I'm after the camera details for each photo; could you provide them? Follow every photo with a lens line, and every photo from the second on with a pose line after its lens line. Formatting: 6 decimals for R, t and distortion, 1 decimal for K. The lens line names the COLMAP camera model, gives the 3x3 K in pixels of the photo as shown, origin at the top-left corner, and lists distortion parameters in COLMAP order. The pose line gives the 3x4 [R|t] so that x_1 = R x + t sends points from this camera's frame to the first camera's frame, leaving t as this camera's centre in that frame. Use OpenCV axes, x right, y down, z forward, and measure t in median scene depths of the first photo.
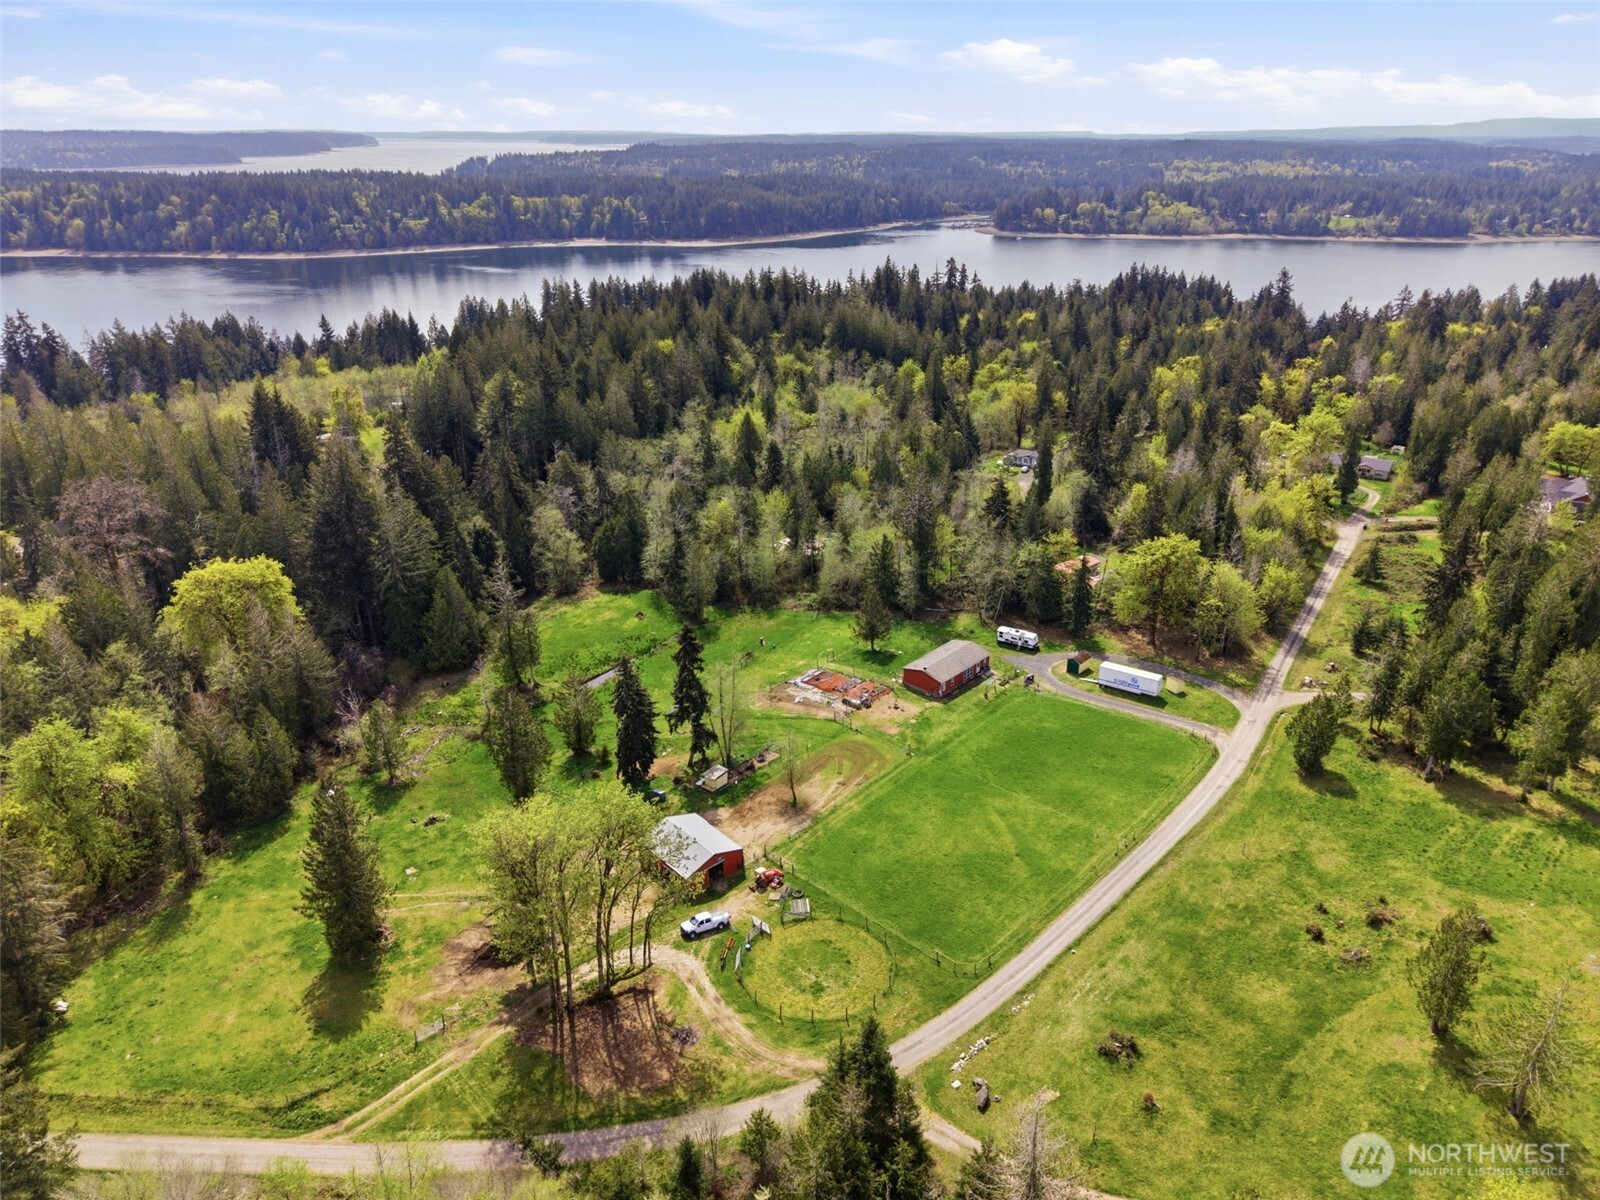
lens RADIAL K [[1066.9, 0, 800.0], [0, 1066.9, 600.0], [0, 0, 1]] dist [0.009147, -0.002295]
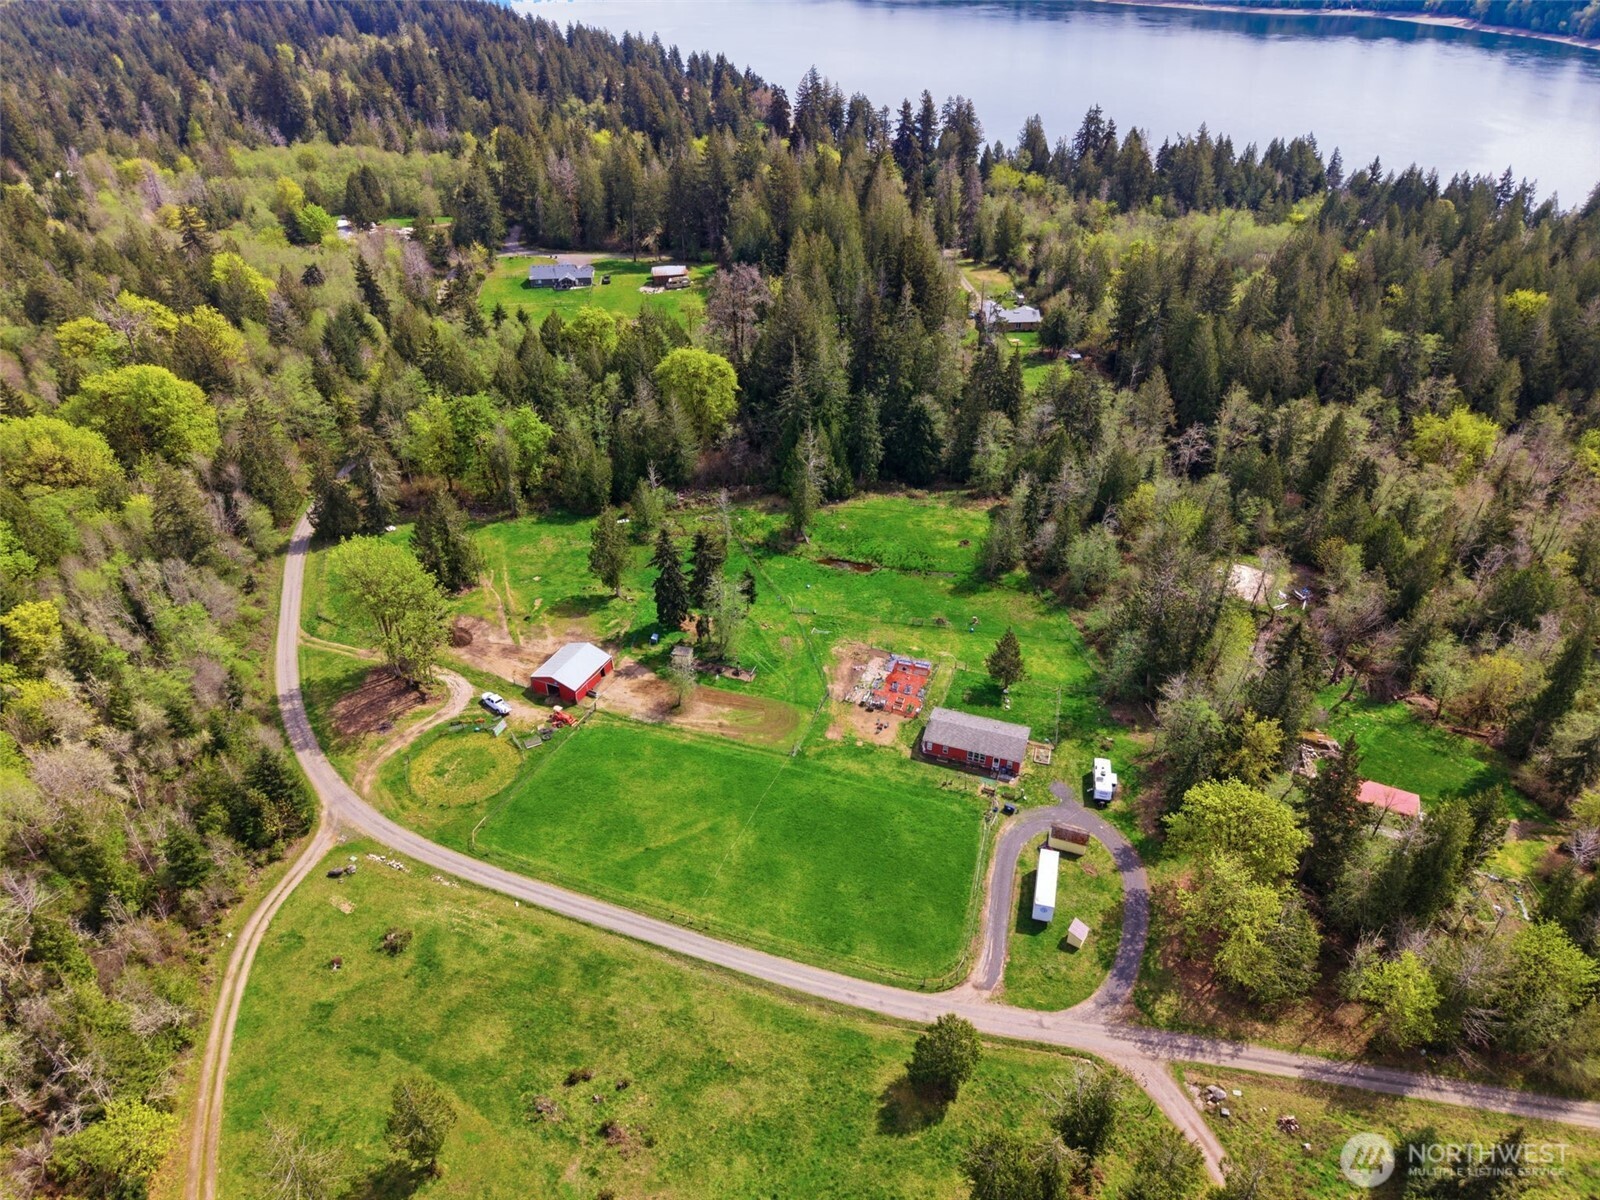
lens RADIAL K [[1066.9, 0, 800.0], [0, 1066.9, 600.0], [0, 0, 1]] dist [0.009147, -0.002295]
pose [[0.383374, 0.516522, -0.765657, 0.880468], [-0.359586, 0.847061, 0.391389, -0.413972], [0.850719, 0.125271, 0.510475, 0.509104]]
